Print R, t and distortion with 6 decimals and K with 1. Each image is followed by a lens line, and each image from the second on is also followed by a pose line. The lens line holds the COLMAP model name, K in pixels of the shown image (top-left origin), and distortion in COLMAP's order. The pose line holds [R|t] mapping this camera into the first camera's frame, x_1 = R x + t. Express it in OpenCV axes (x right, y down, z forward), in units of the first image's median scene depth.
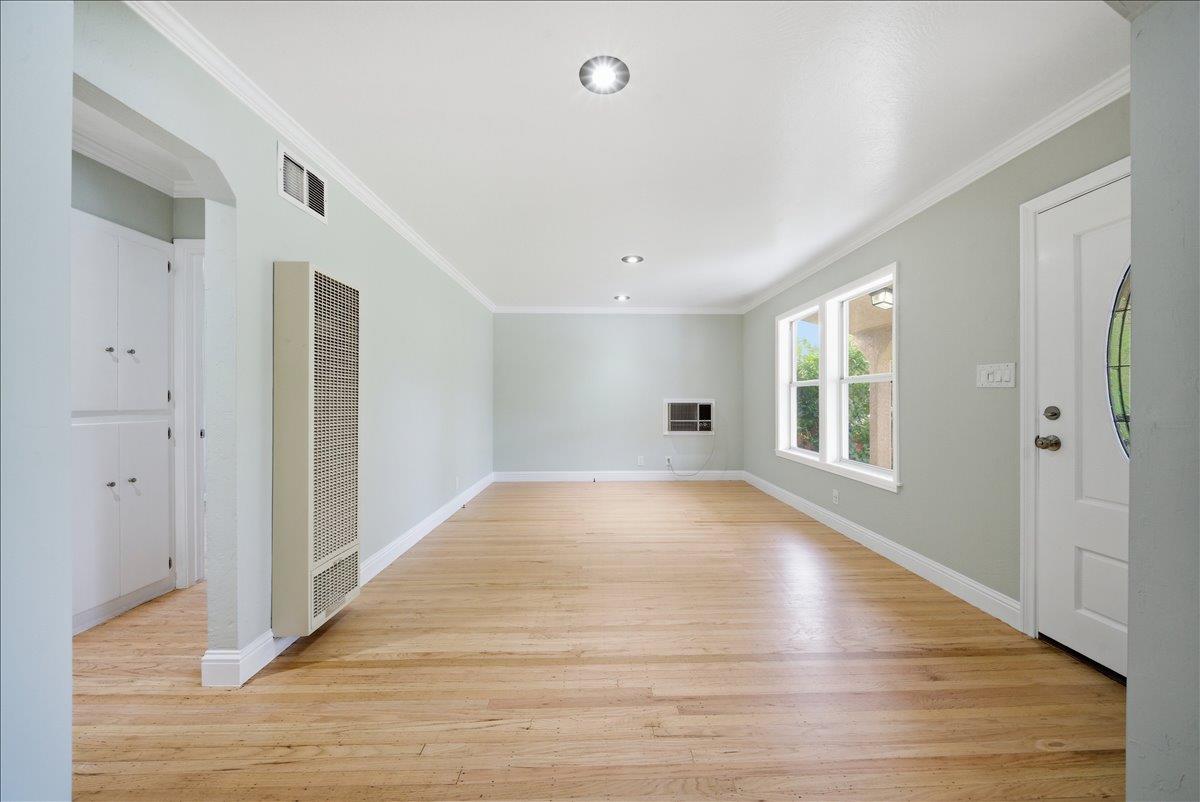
lens RADIAL K [[422.6, 0, 609.4], [0, 422.6, 398.7], [0, 0, 1]] dist [0.011790, -0.009368]
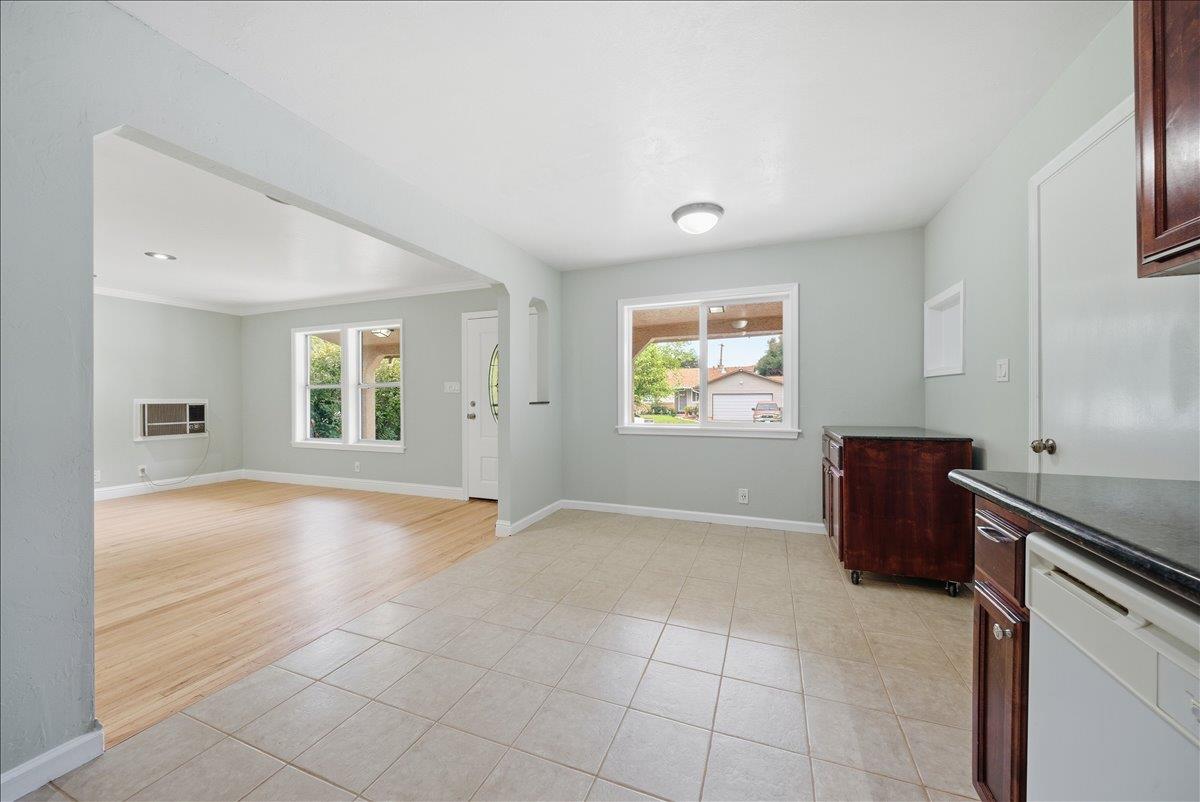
lens RADIAL K [[421.6, 0, 606.6], [0, 421.6, 401.6], [0, 0, 1]] dist [0.012400, -0.009108]
pose [[0.386300, -0.007890, 0.922339, -0.580374], [0.003083, 0.999969, 0.007263, 0.003523], [-0.922368, 0.000038, 0.386313, -0.418150]]
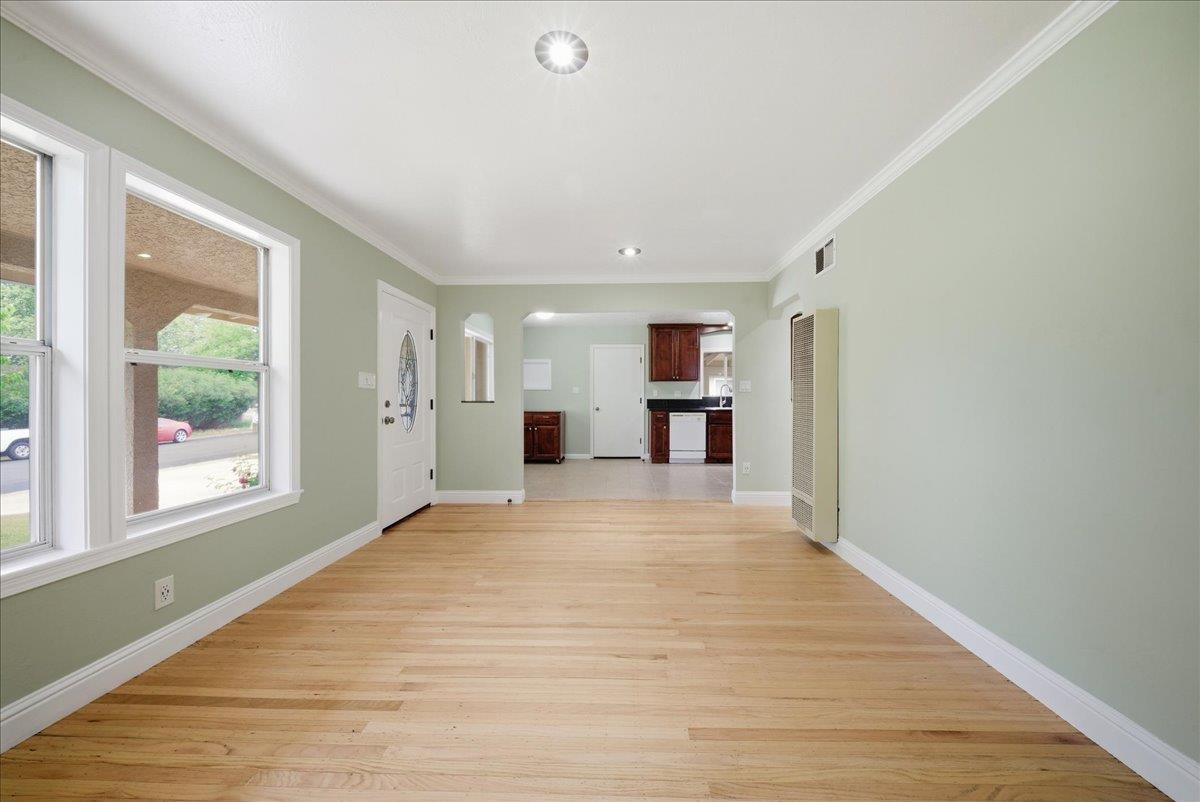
lens RADIAL K [[422.6, 0, 609.4], [0, 422.6, 398.7], [0, 0, 1]] dist [0.011790, -0.009368]
pose [[-0.998241, 0.003801, 0.059171, -0.020945], [0.003879, 0.999992, 0.001201, 0.007408], [-0.059166, 0.001429, -0.998247, 1.838402]]
